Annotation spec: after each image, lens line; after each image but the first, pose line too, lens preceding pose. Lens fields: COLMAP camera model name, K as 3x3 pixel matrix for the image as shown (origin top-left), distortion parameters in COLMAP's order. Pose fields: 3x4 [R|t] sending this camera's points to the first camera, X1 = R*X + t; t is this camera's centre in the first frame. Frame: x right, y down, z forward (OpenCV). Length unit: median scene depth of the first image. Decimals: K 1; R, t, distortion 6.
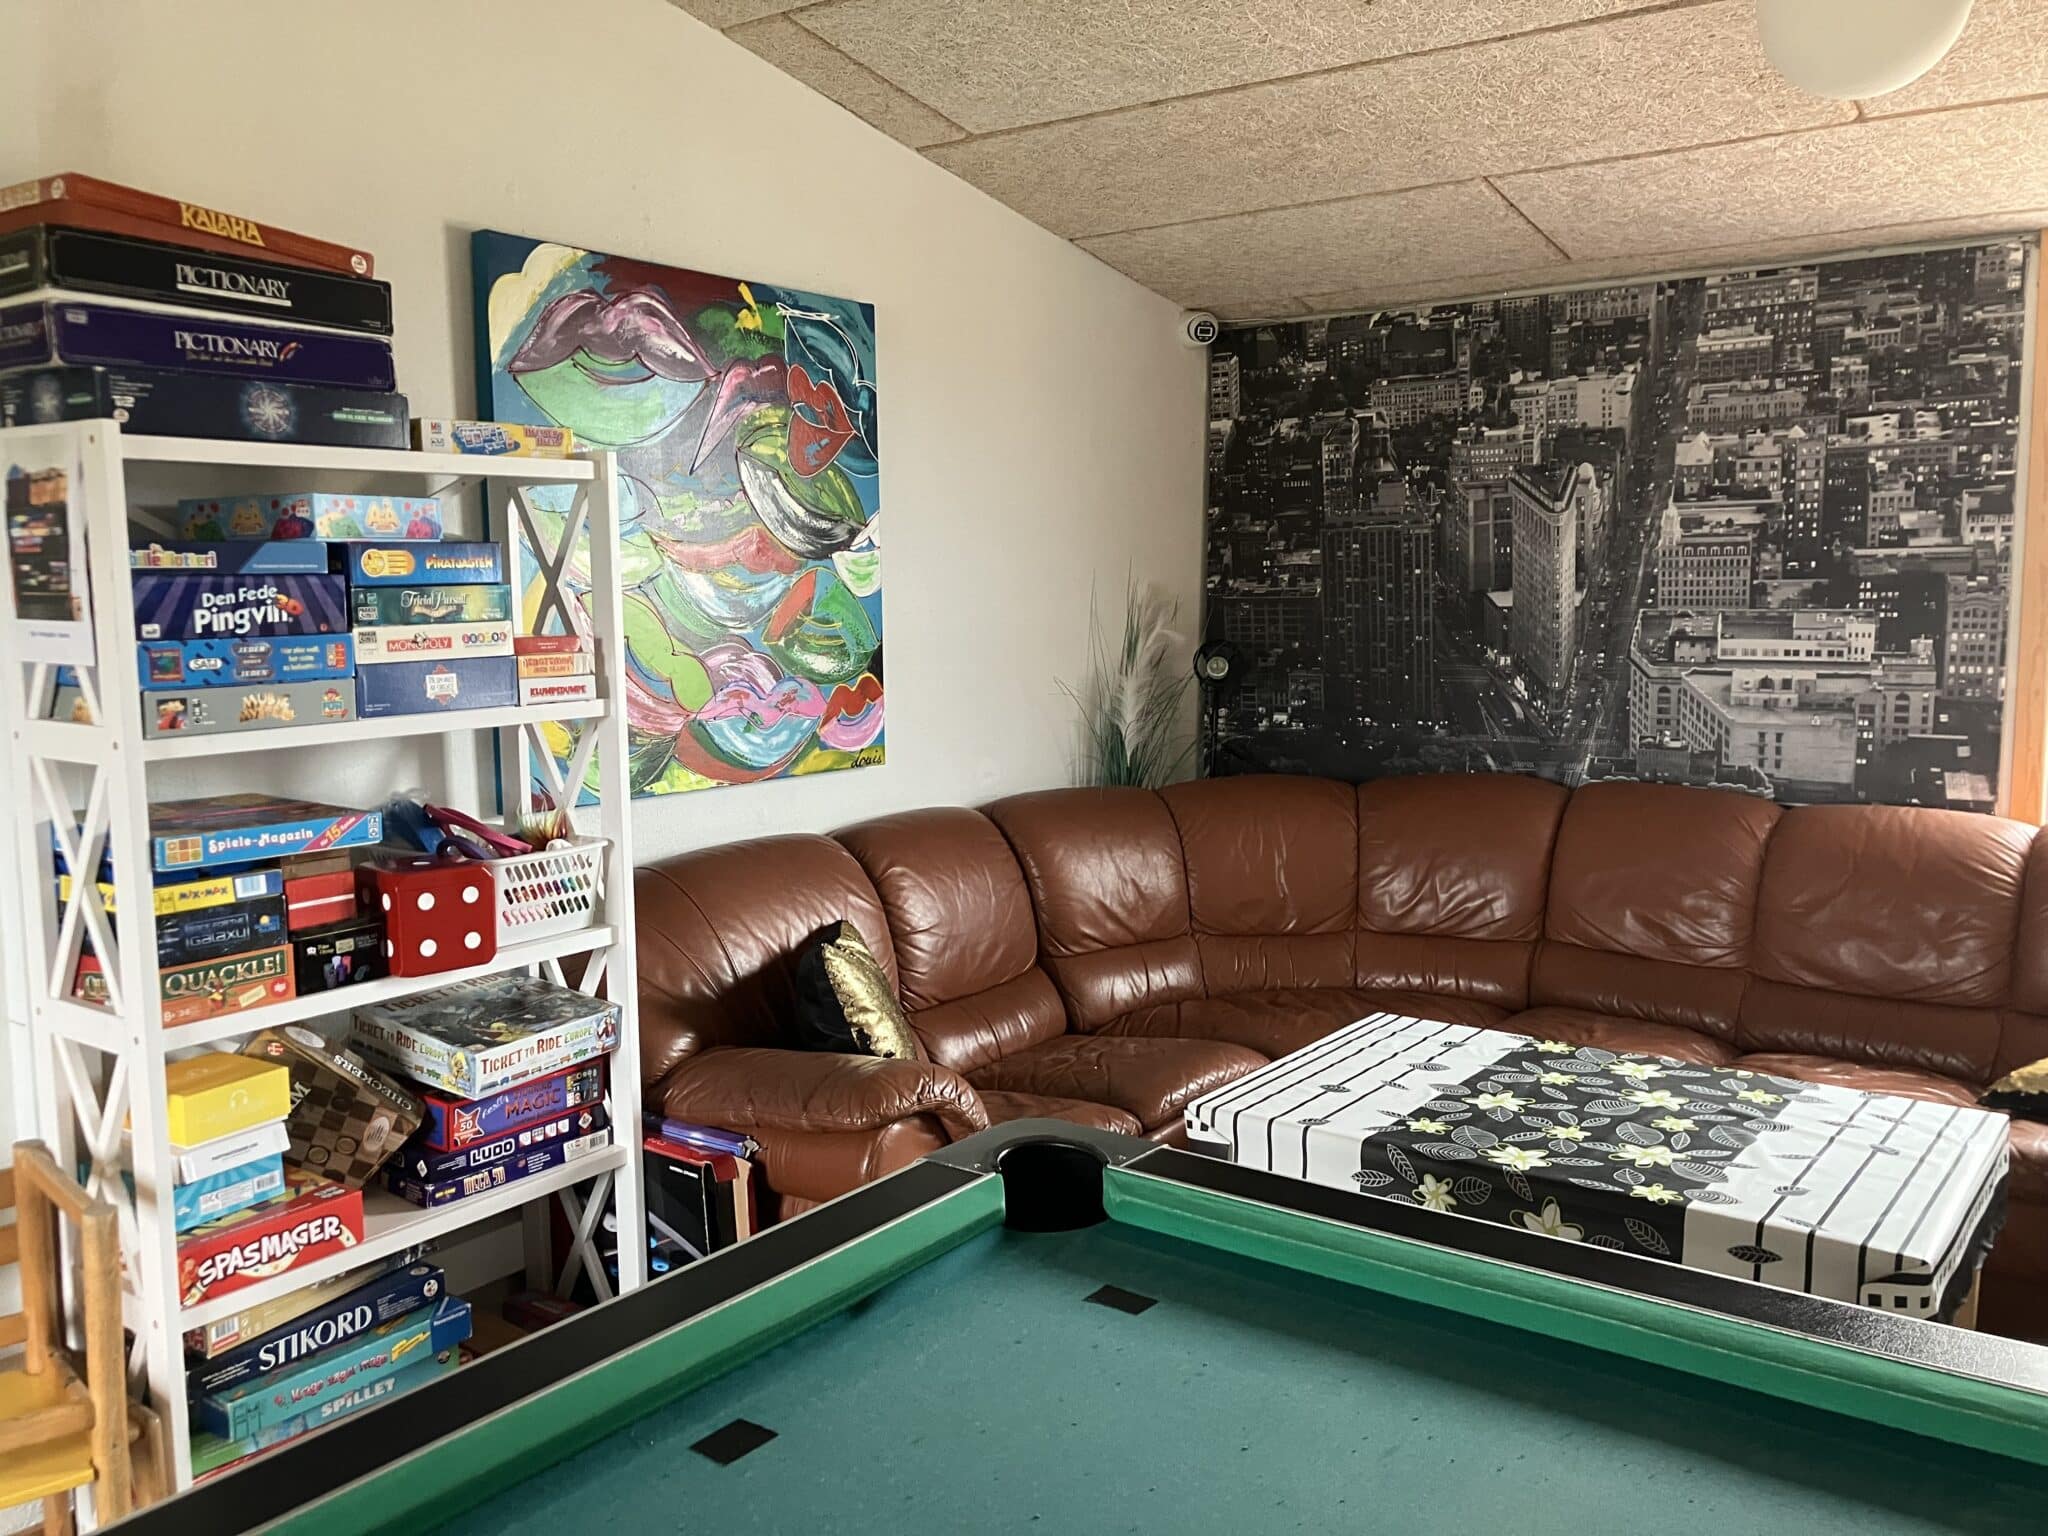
lens RADIAL K [[1698.5, 0, 1022.5], [0, 1698.5, 767.3], [0, 0, 1]] dist [-0.003464, -0.001327]
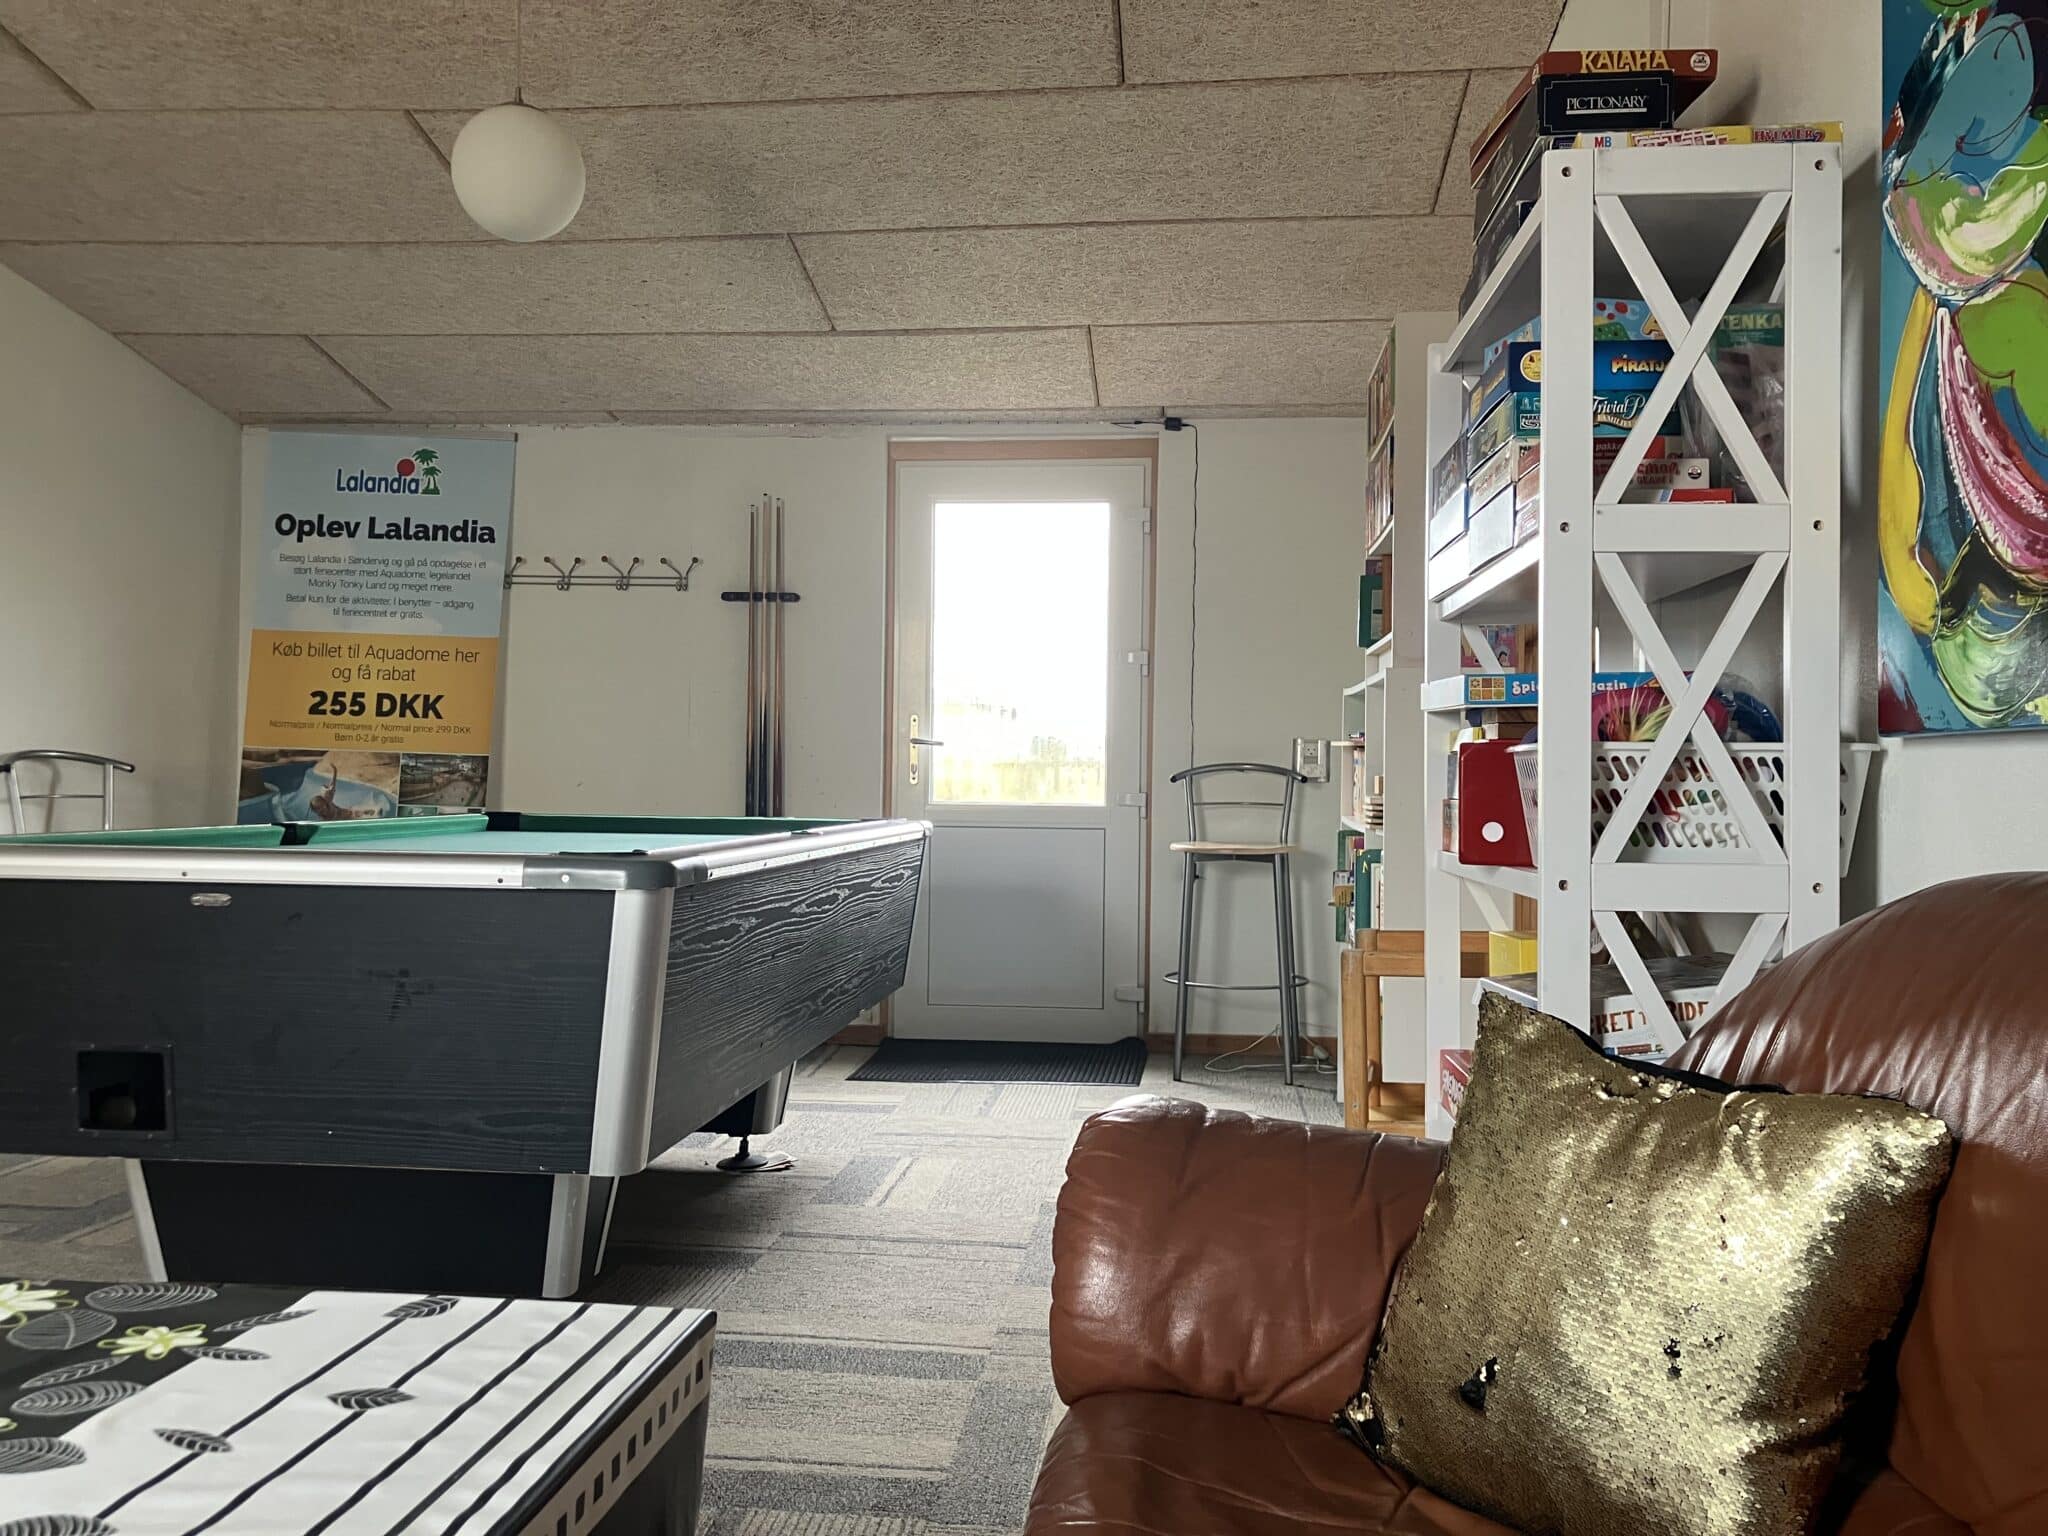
lens RADIAL K [[1698.5, 0, 1022.6], [0, 1698.5, 767.9], [0, 0, 1]] dist [-0.003464, -0.001327]
pose [[-0.860381, 0.010250, -0.509548, 0.262836], [-0.048144, 0.993692, 0.101281, 0.003370], [0.507373, 0.111672, -0.854460, 1.450163]]
